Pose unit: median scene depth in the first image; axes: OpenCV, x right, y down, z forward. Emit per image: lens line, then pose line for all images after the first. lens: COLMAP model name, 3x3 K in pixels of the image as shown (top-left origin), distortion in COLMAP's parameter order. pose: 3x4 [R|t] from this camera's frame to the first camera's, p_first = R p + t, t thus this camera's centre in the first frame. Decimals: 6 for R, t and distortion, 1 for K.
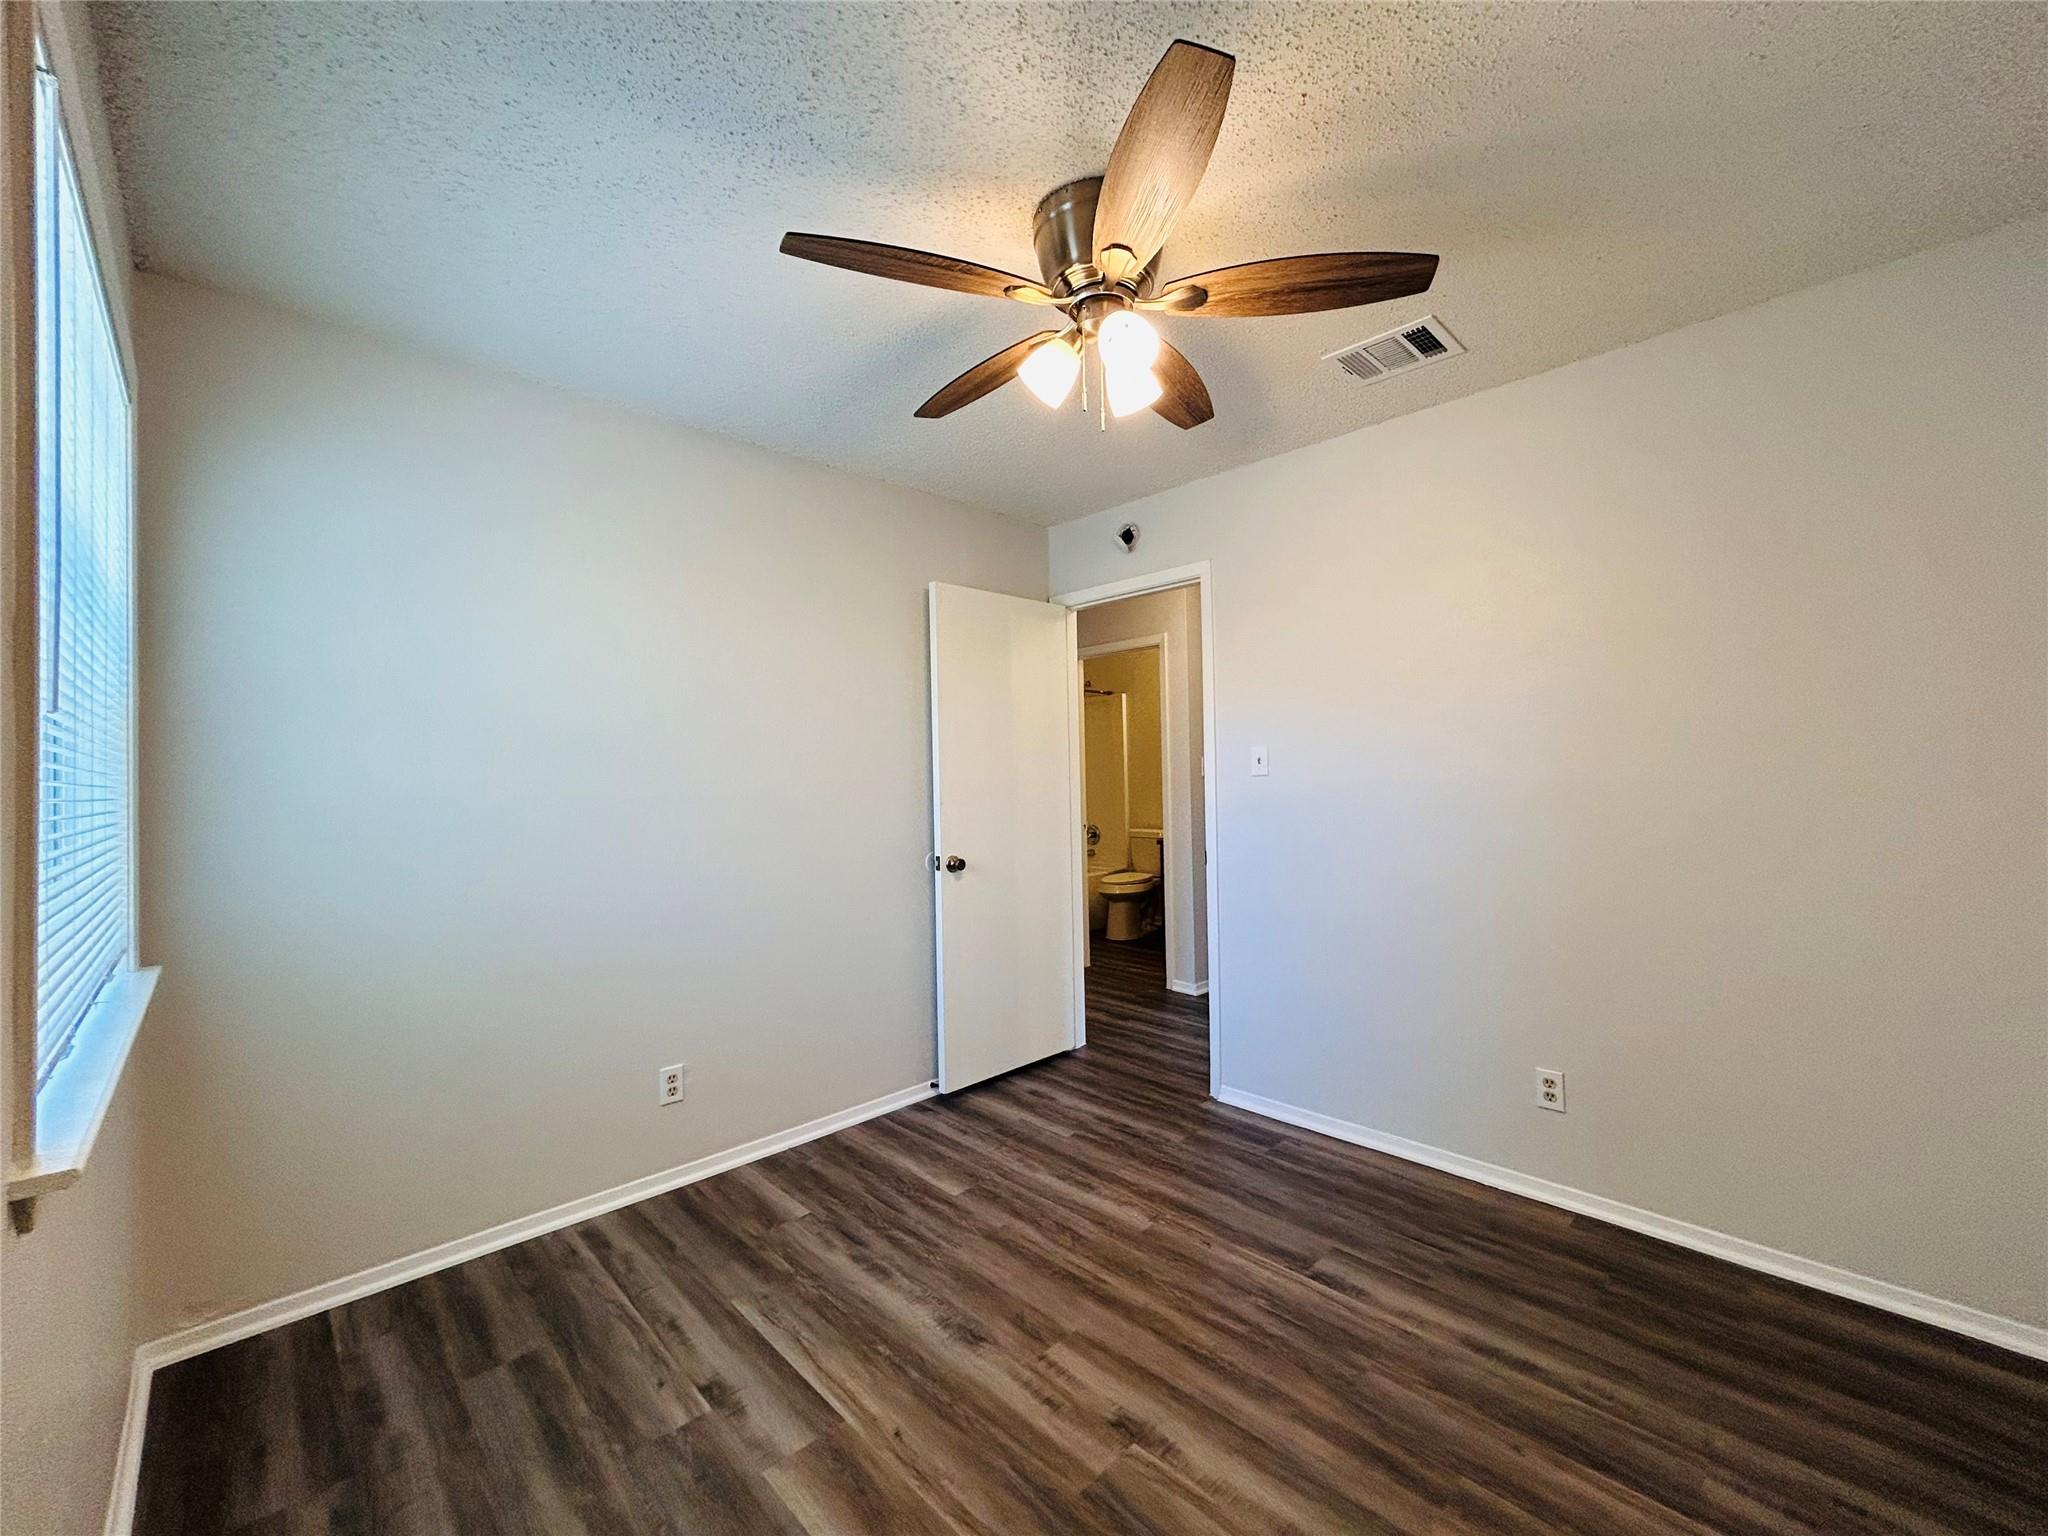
lens RADIAL K [[823.9, 0, 1024.0], [0, 823.9, 768.0], [0, 0, 1]] dist [0.002502, 0.000311]
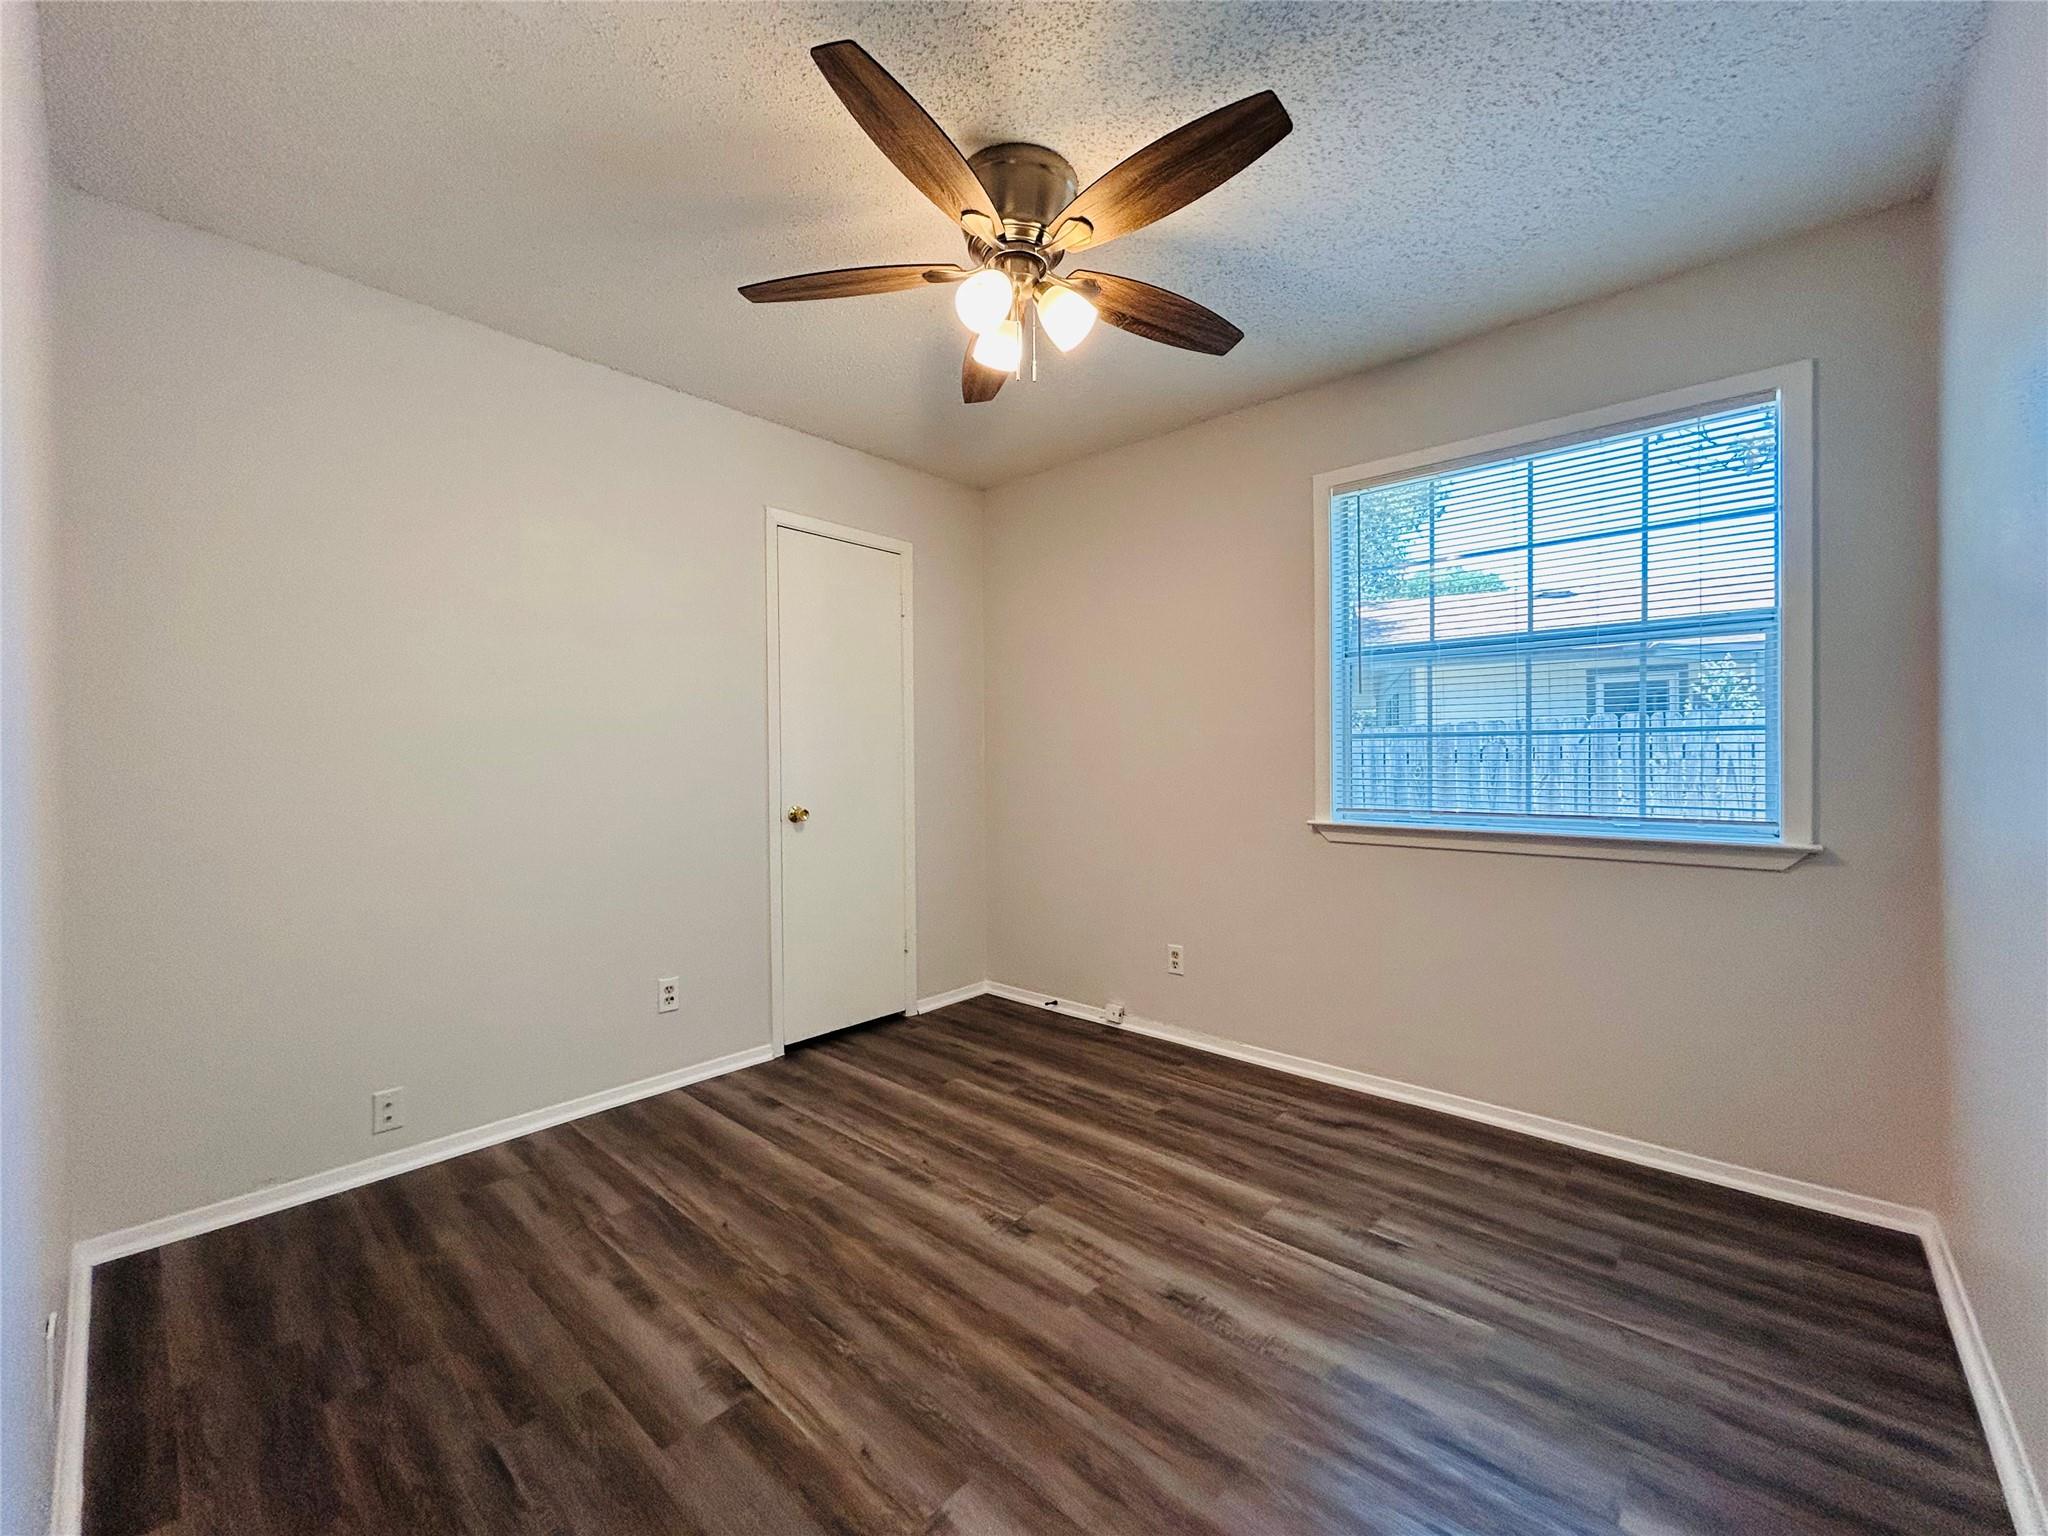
lens RADIAL K [[823.9, 0, 1024.0], [0, 823.9, 768.0], [0, 0, 1]] dist [0.002502, 0.000311]
pose [[-0.997225, 0.024724, -0.070225, 0.170141], [0.024727, 0.999694, 0.000834, 0.096031], [0.070225, -0.000904, -0.997531, 2.018943]]
